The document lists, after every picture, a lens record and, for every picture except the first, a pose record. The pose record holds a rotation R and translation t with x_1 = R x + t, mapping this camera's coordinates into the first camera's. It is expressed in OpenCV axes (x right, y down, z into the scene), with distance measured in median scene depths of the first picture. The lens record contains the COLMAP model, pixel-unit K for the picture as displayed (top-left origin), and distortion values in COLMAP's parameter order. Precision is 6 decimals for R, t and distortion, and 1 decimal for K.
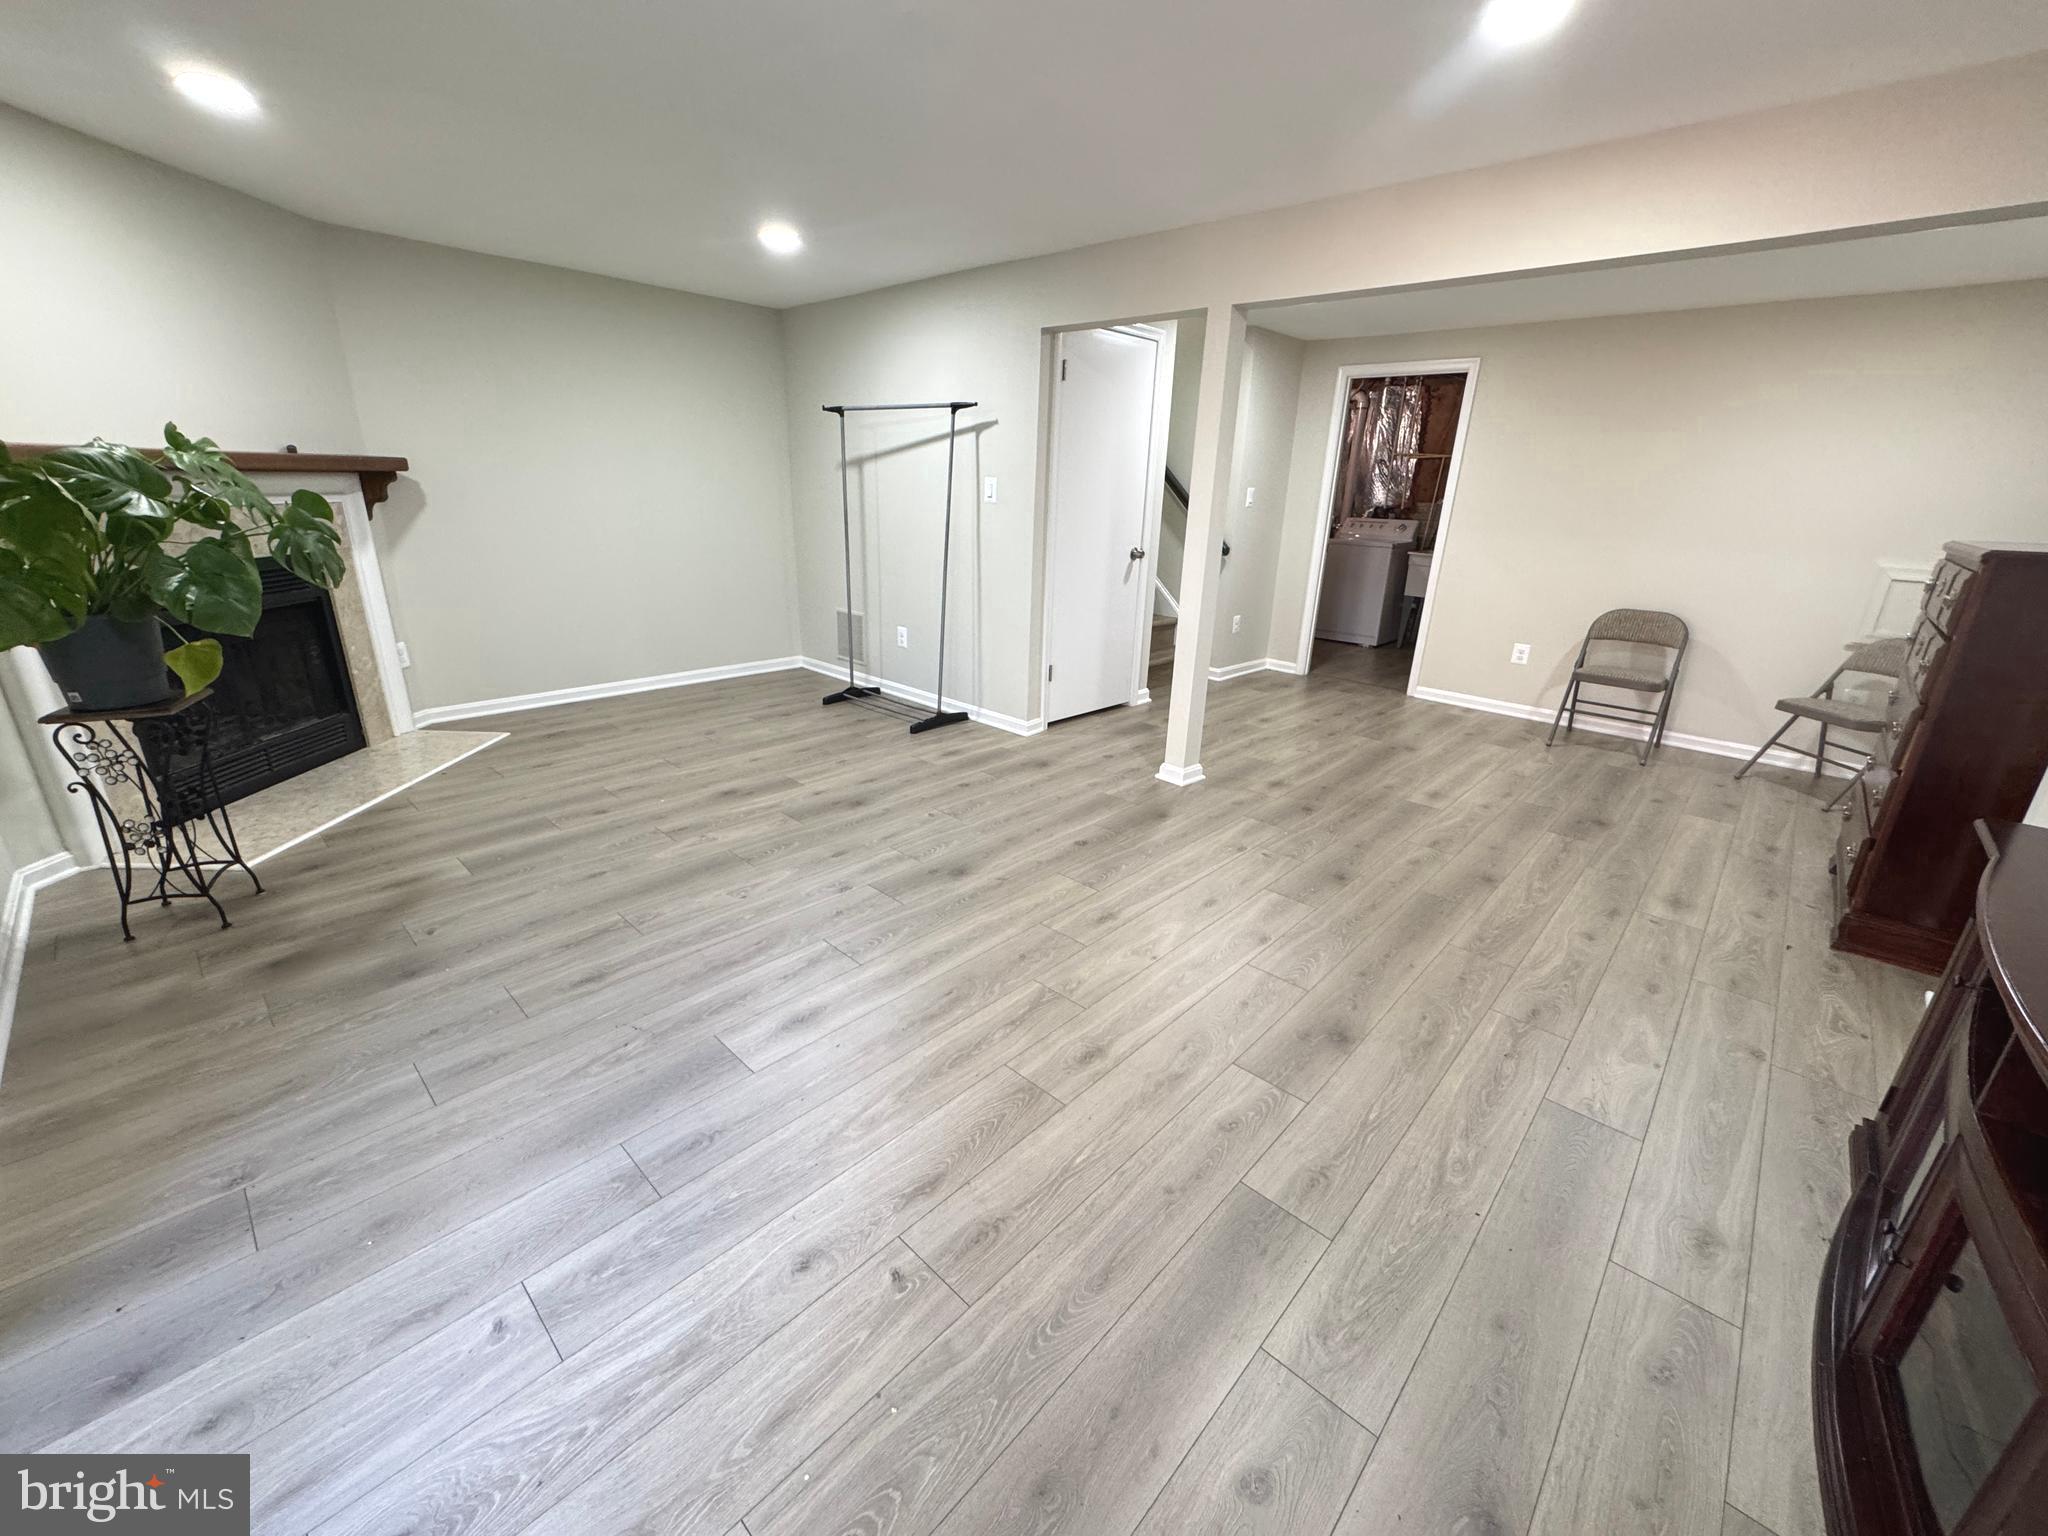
lens RADIAL K [[817.8, 0, 1025.8], [0, 817.8, 763.4], [0, 0, 1]] dist [-0.001102, -0.000518]
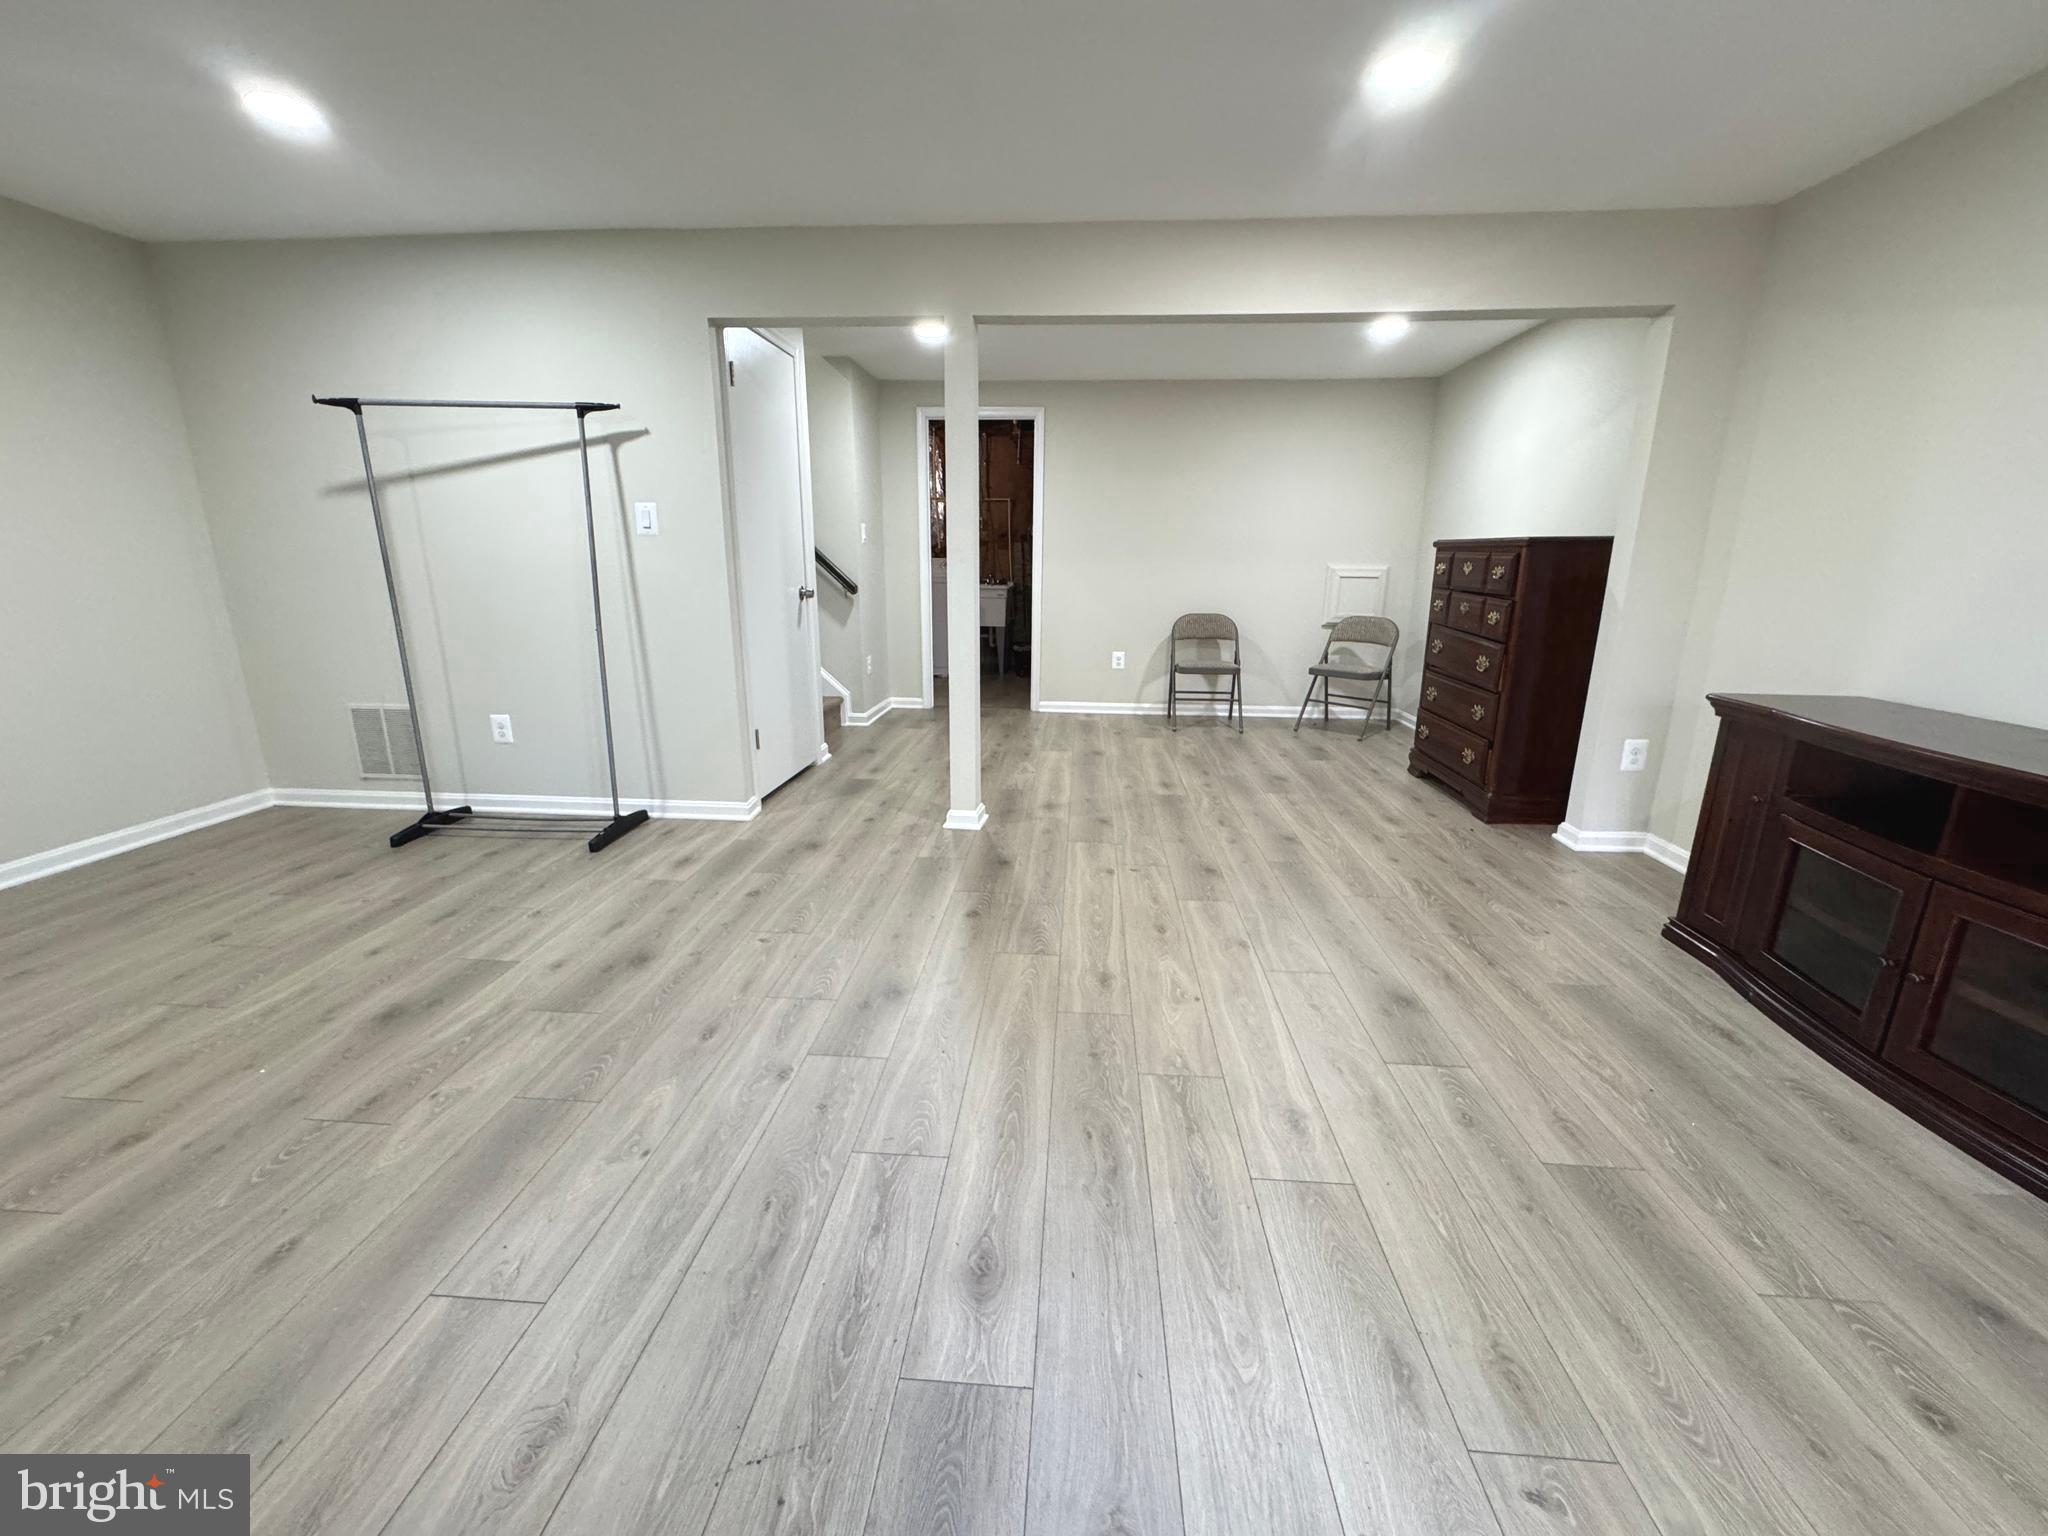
lens RADIAL K [[817.8, 0, 1021.6], [0, 817.8, 765.6], [0, 0, 1]] dist [-0.001102, -0.000518]
pose [[0.777945, -0.182304, 0.601305, -0.294263], [0.220774, 0.975273, 0.010054, -0.038951], [-0.588269, 0.124931, 0.798957, 0.218274]]
